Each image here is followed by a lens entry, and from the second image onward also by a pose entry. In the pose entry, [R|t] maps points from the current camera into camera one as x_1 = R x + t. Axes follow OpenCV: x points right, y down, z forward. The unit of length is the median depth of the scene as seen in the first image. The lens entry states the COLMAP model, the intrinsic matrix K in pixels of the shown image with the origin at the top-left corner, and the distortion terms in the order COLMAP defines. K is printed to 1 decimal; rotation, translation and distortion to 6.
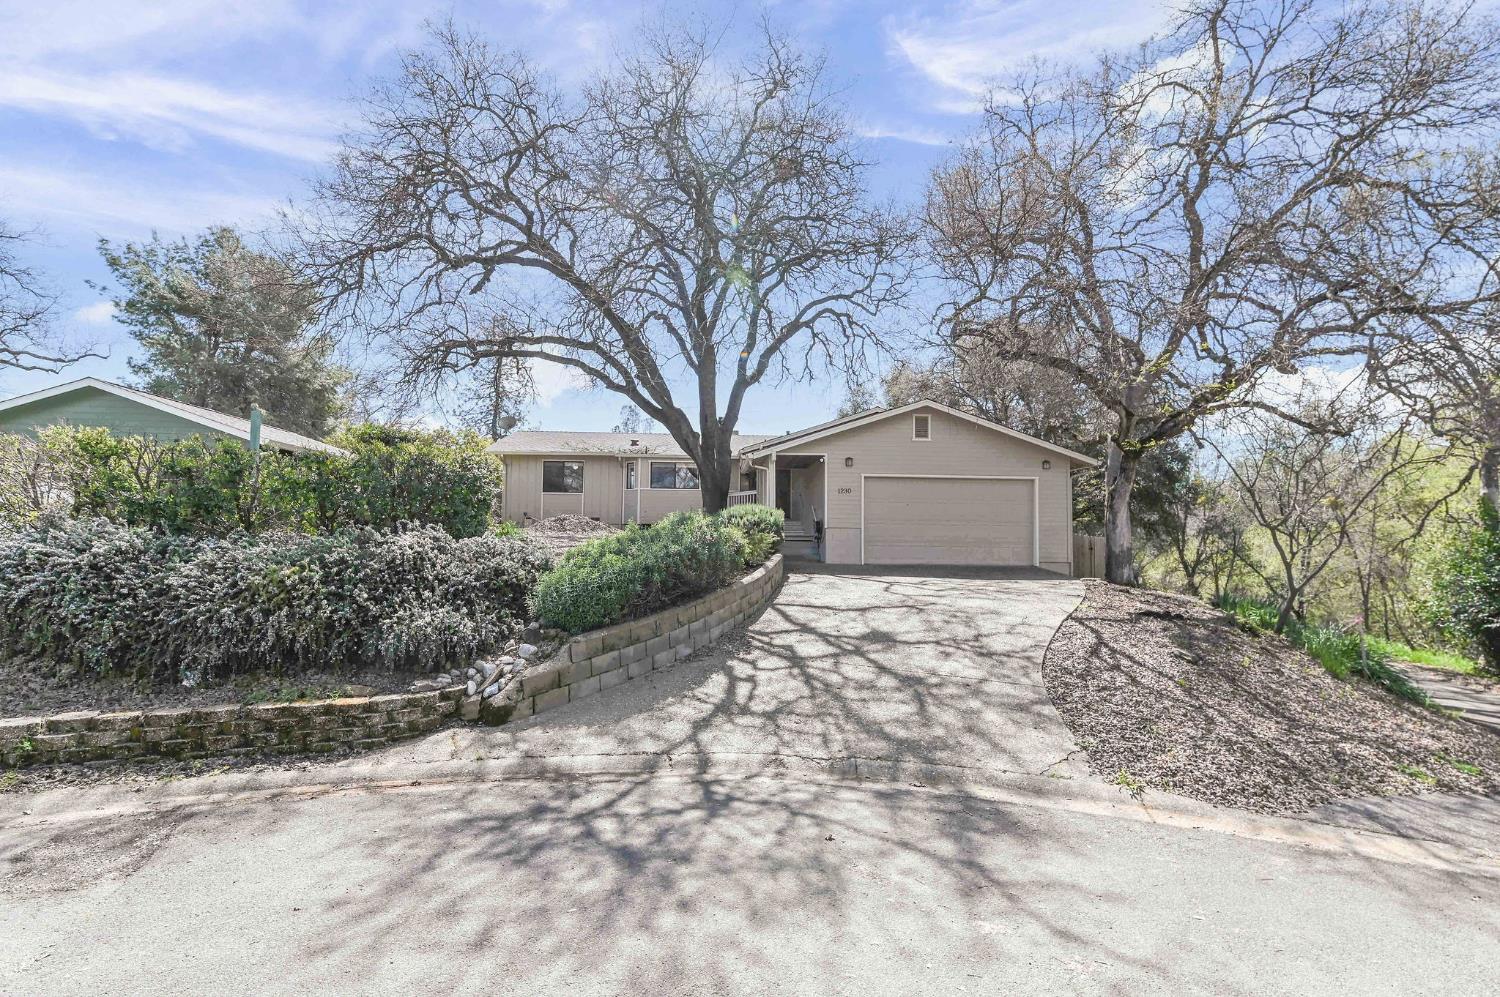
lens RADIAL K [[668.2, 0, 742.5], [0, 668.2, 496.5], [0, 0, 1]] dist [-0.000686, -0.006967]
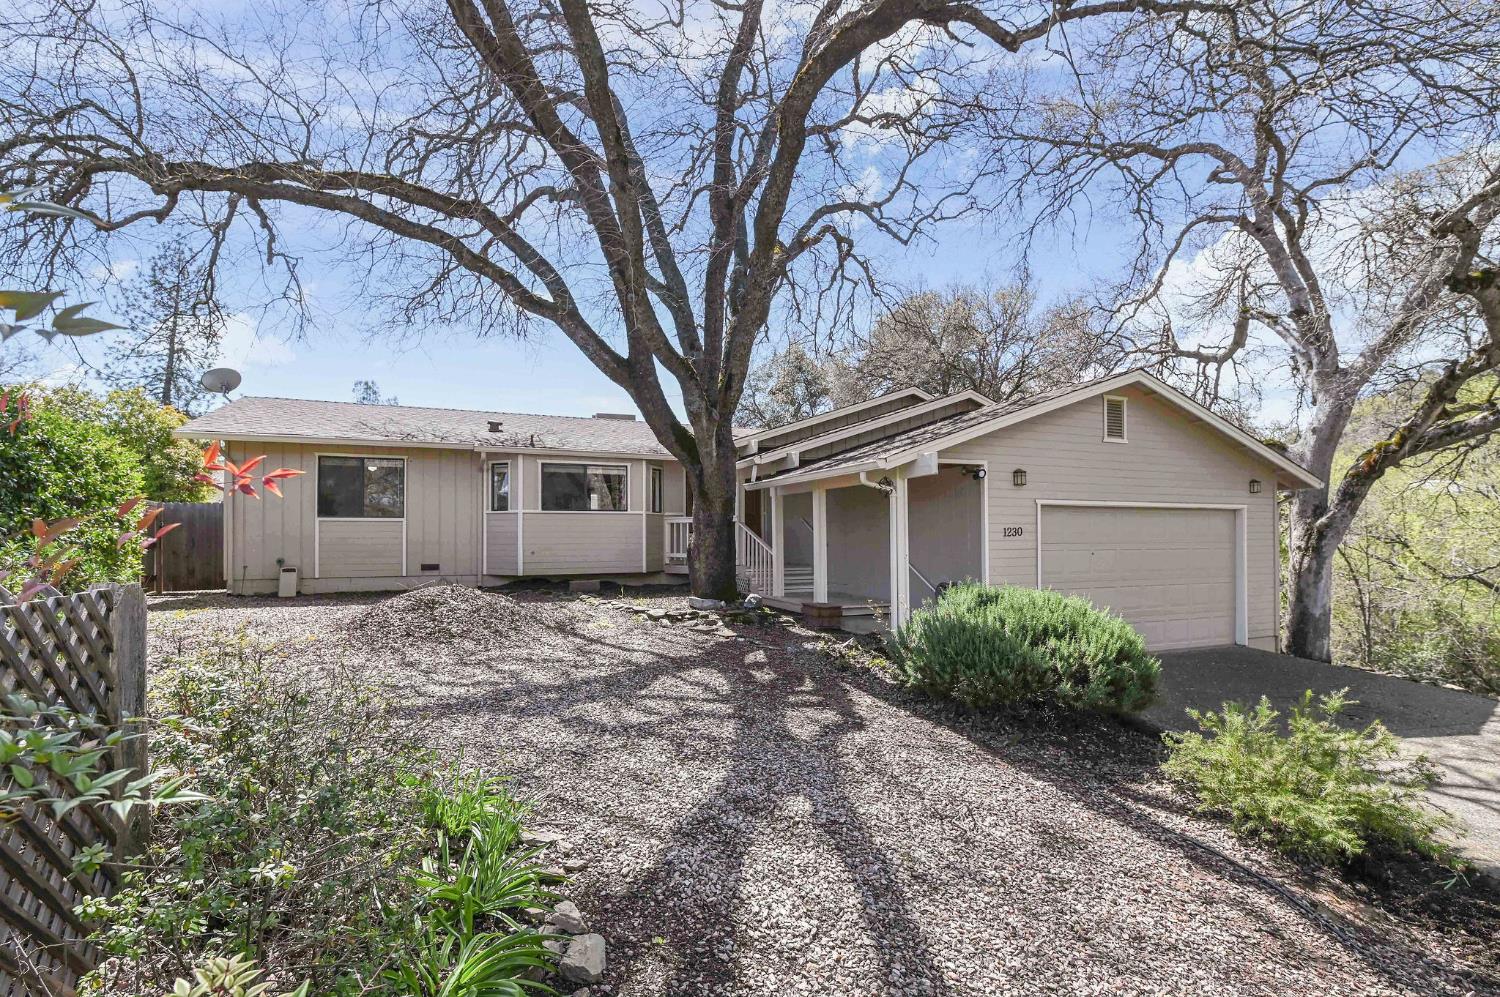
lens RADIAL K [[714.7, 0, 749.8], [0, 714.7, 526.0], [0, 0, 1]] dist [-0.001317, -0.000417]
pose [[0.945689, -0.004412, 0.325043, -0.165937], [-0.009461, 0.999111, 0.041087, -0.024787], [-0.324935, -0.041931, 0.944806, 0.376786]]
